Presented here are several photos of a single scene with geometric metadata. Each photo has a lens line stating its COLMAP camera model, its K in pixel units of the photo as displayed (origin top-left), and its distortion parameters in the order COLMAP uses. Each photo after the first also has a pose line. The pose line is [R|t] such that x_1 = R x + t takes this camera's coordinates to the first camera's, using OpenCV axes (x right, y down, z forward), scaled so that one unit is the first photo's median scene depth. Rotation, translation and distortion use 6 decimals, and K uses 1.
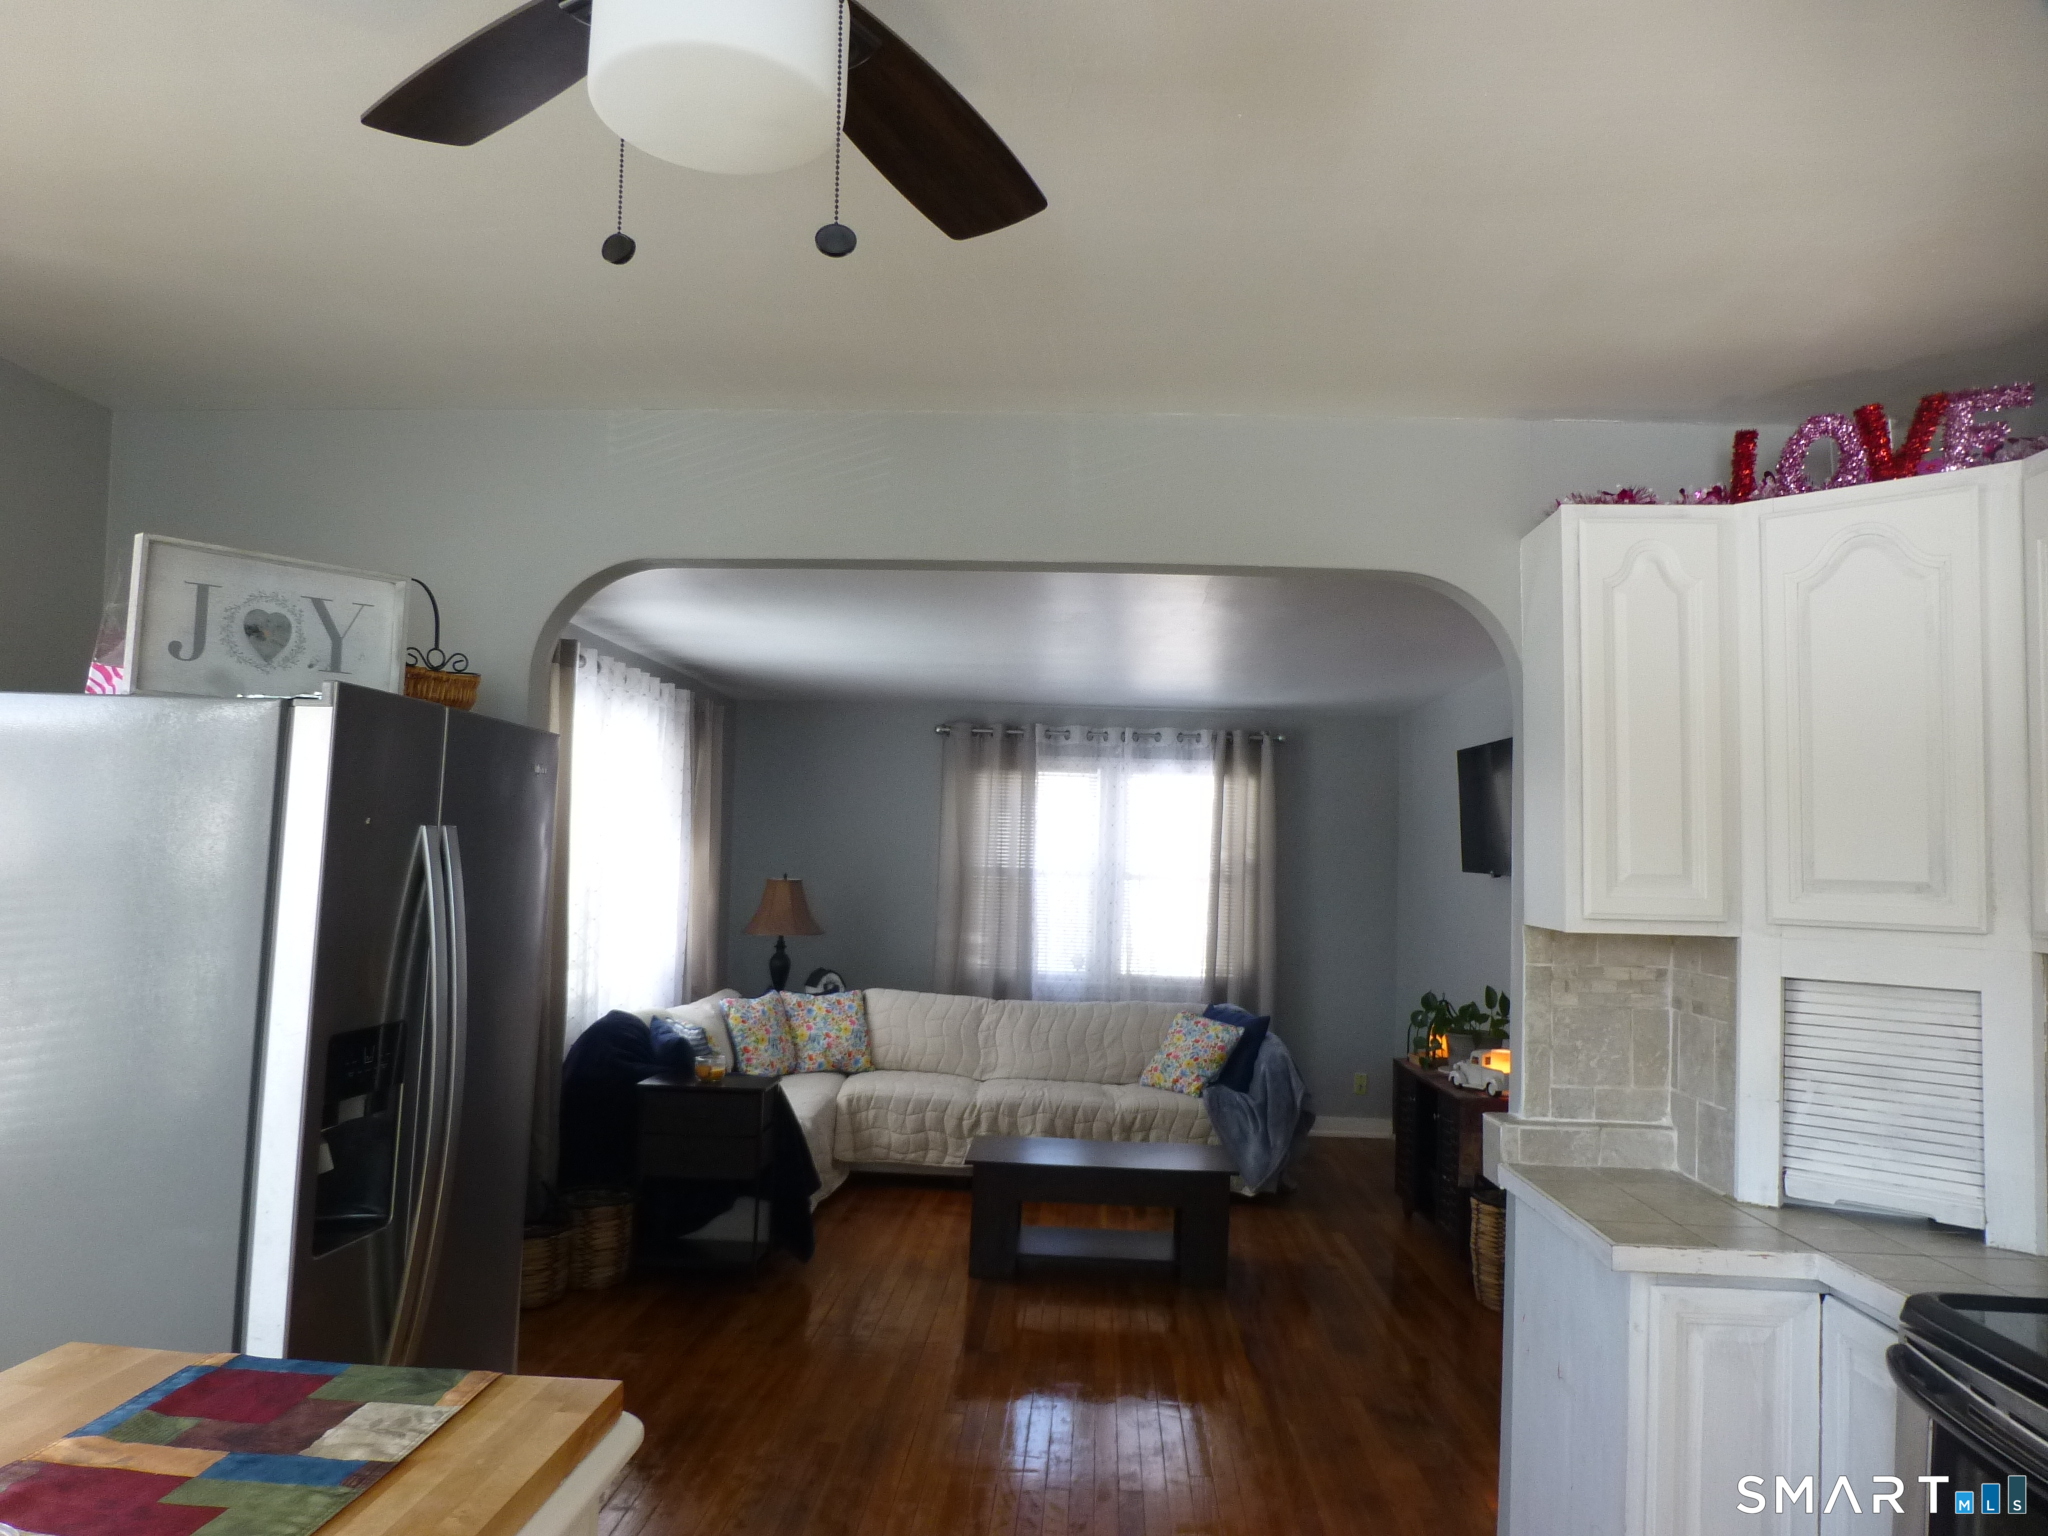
lens RADIAL K [[1427.0, 0, 1017.2], [0, 1427.0, 778.9], [0, 0, 1]] dist [-0.024592, -0.020594]
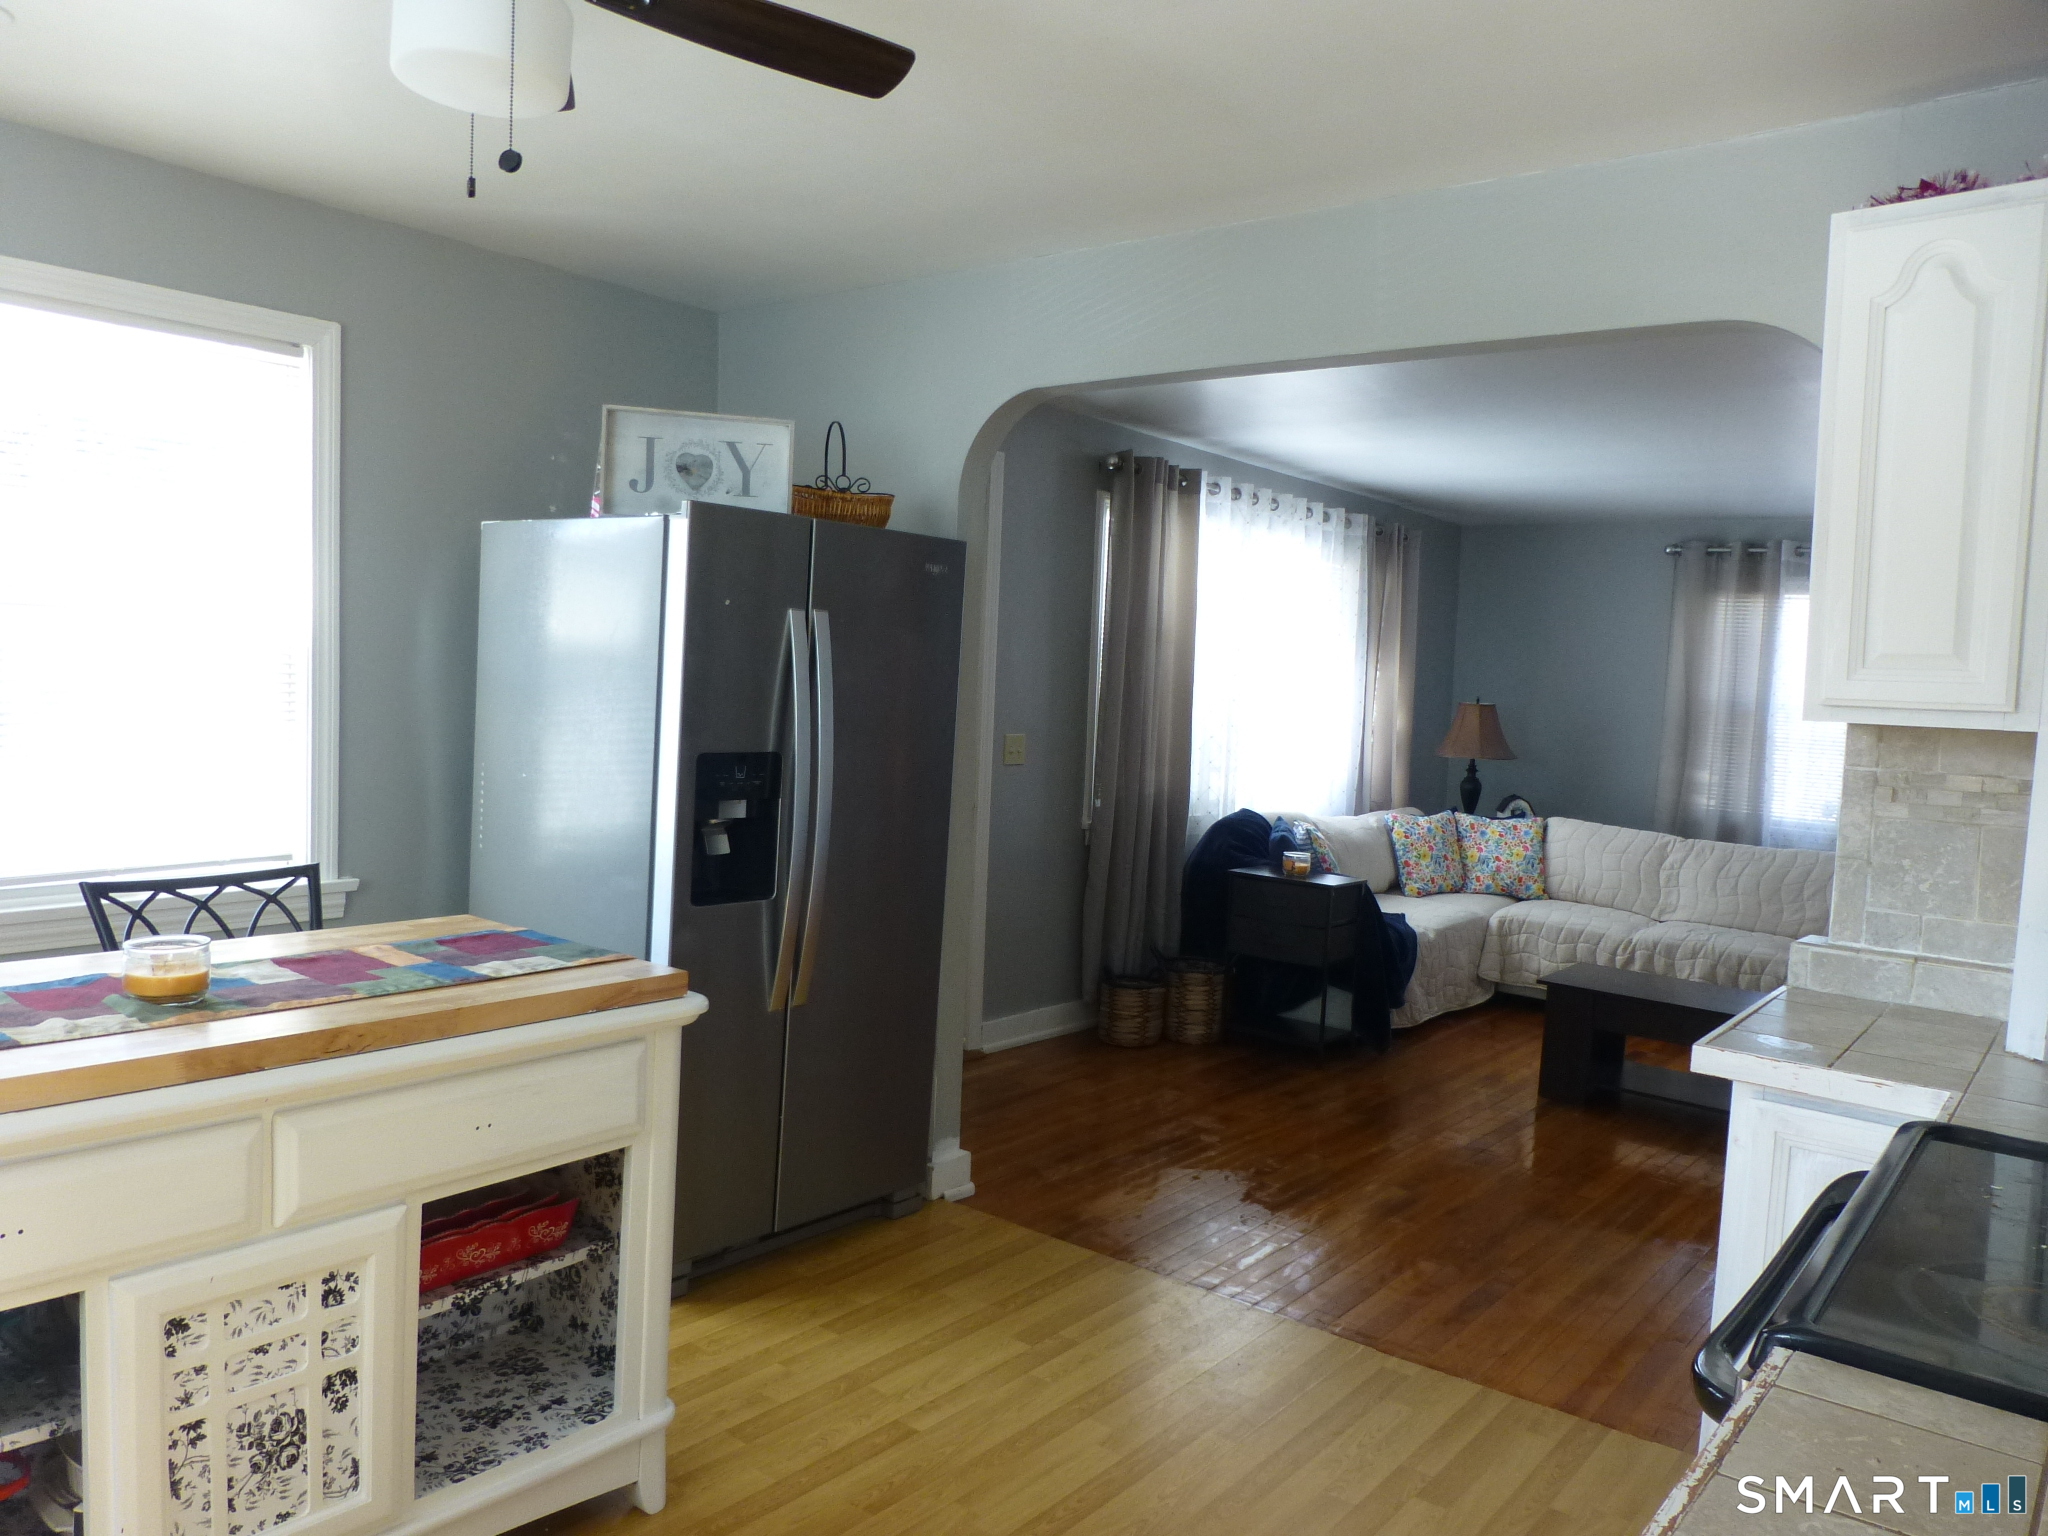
lens RADIAL K [[1427.0, 0, 1026.5], [0, 1427.0, 752.5], [0, 0, 1]] dist [-0.024592, -0.020594]
pose [[0.815295, 0.046702, -0.577159, 0.230059], [0.005035, 0.996133, 0.087717, 0.022369], [0.579023, -0.074421, 0.811907, 0.005590]]
